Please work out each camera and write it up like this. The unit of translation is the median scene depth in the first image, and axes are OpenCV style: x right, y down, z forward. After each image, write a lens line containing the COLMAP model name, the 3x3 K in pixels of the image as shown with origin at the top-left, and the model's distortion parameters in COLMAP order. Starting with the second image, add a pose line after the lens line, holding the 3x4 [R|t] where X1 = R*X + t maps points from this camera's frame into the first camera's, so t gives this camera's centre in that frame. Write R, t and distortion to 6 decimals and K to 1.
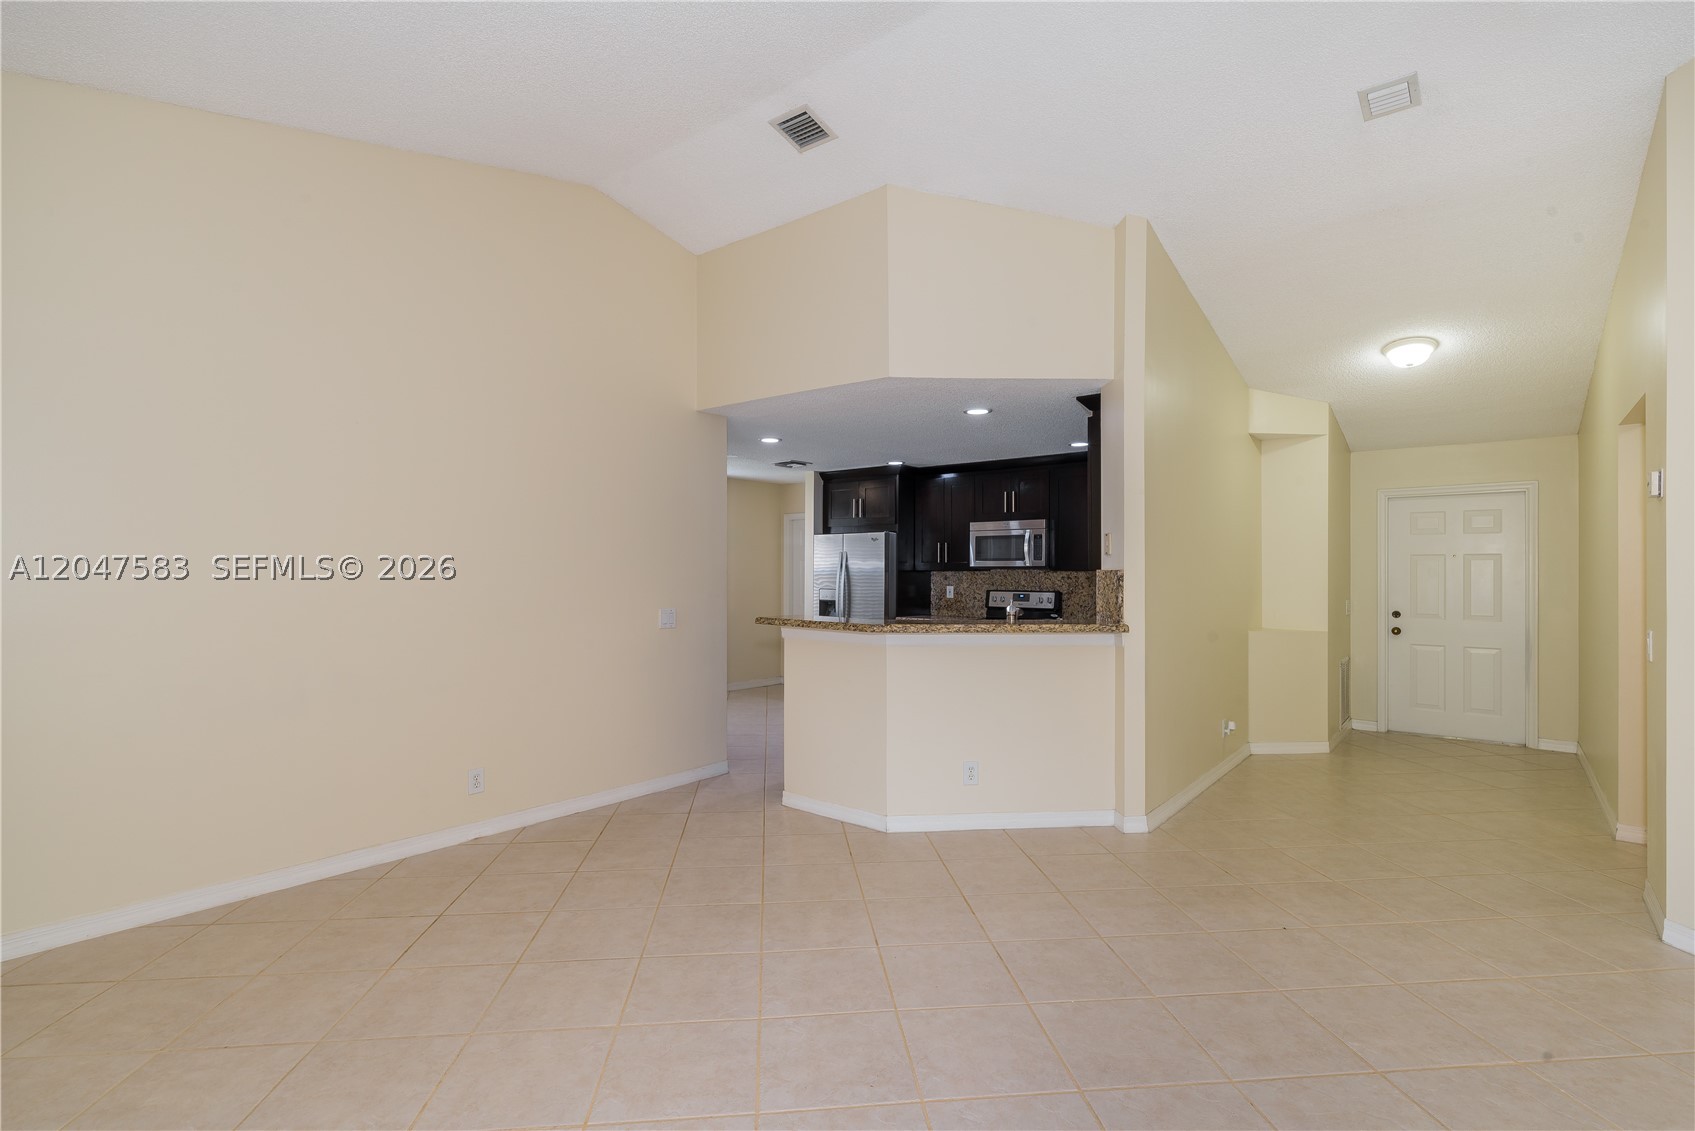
lens RADIAL K [[787.5, 0, 847.5], [0, 787.5, 565.5], [0, 0, 1]] dist [-0.002032, -0.000666]
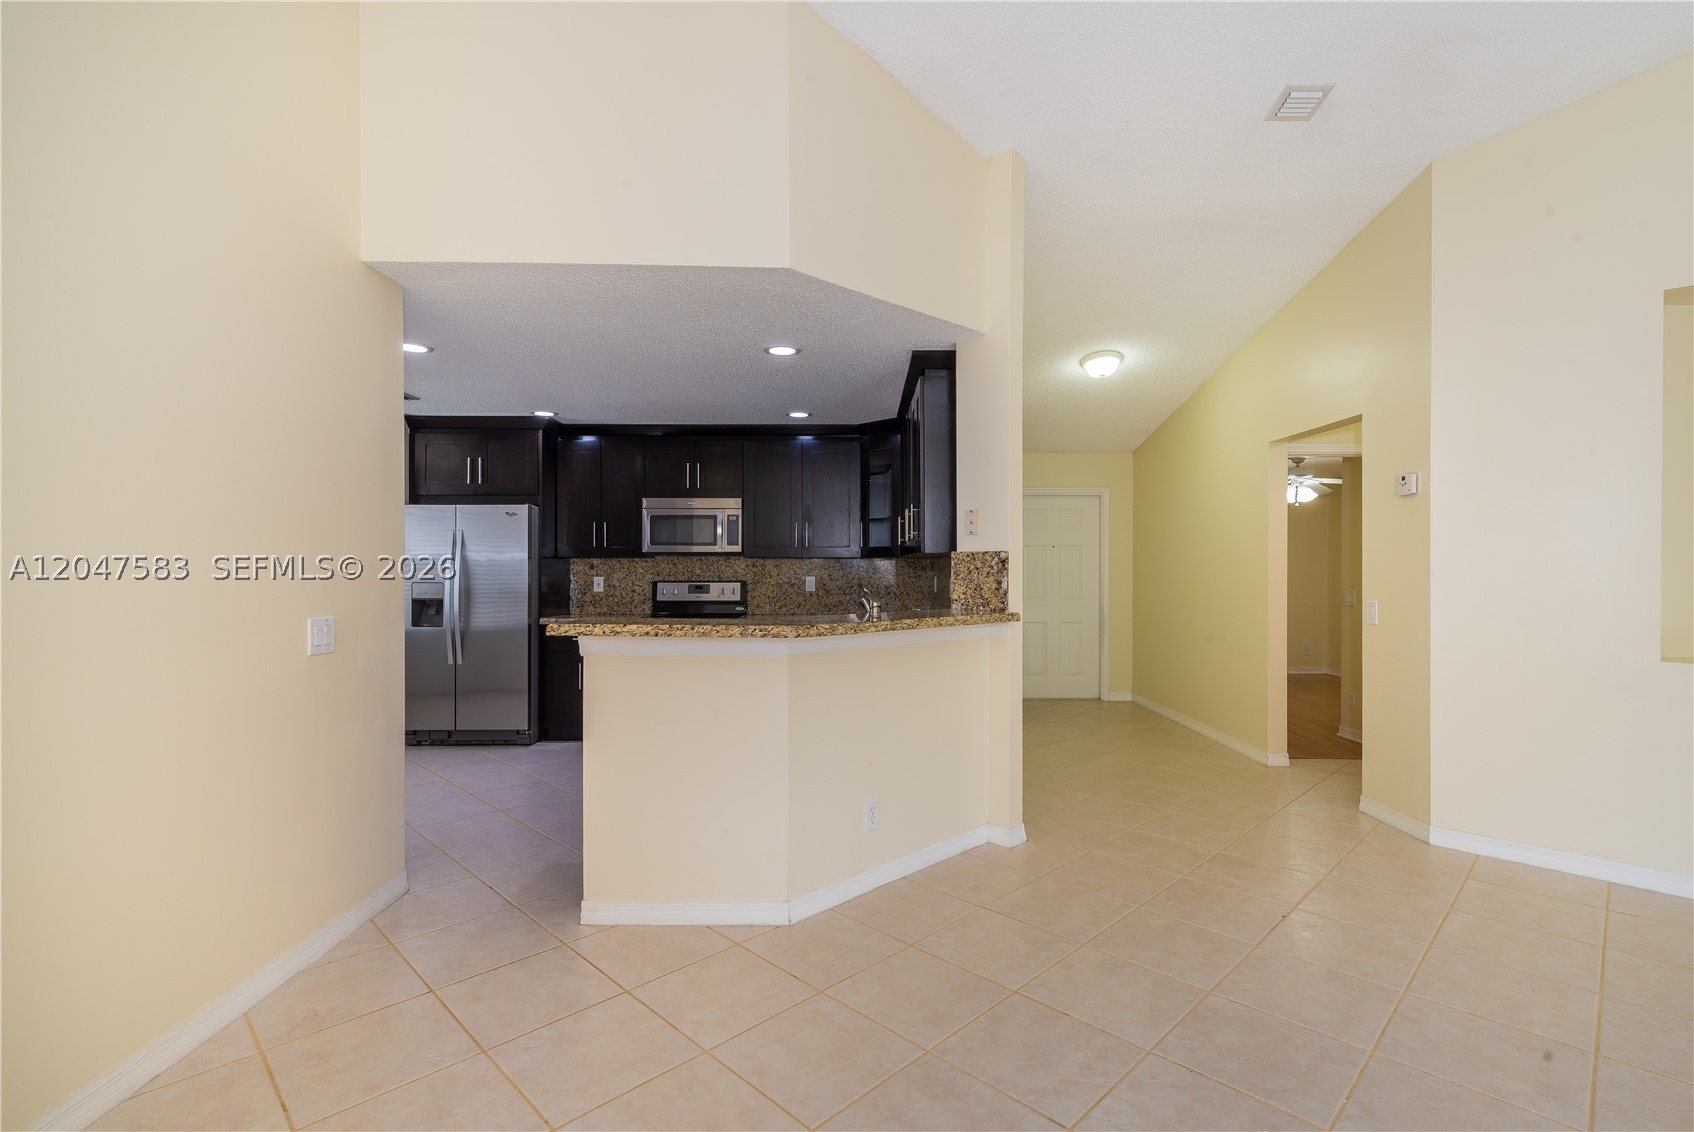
lens RADIAL K [[780.4, 0, 847.0], [0, 780.4, 566.0], [0, 0, 1]] dist [0.003568, -0.000161]
pose [[0.774535, 0.000103, 0.632532, -0.195562], [-0.004252, 0.999978, 0.005044, 0.010918], [-0.632517, -0.006596, 0.774518, 0.247409]]
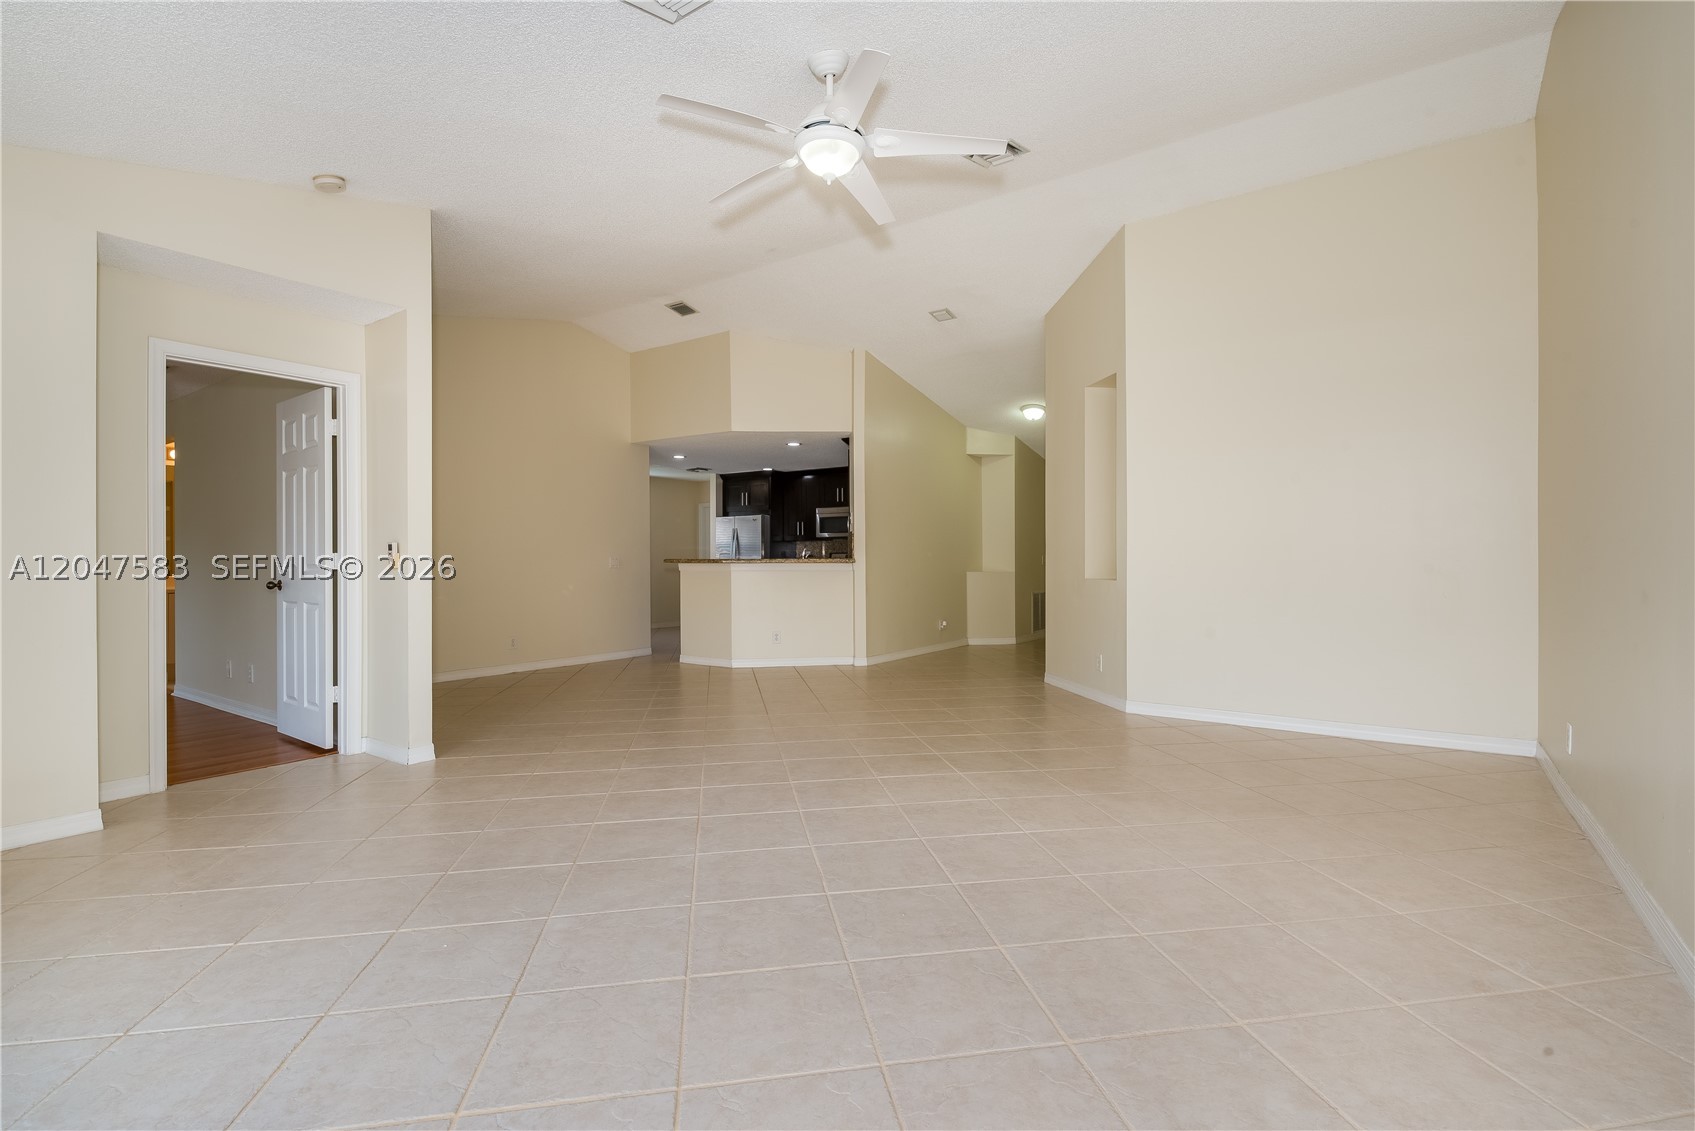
lens RADIAL K [[780.2, 0, 847.5], [0, 780.2, 565.5], [0, 0, 1]] dist [0.000228, 0.000210]
pose [[0.997801, -0.004647, 0.066115, 0.118589], [0.003748, 0.999899, 0.013713, 0.036151], [-0.066172, -0.013435, 0.997718, -0.524488]]
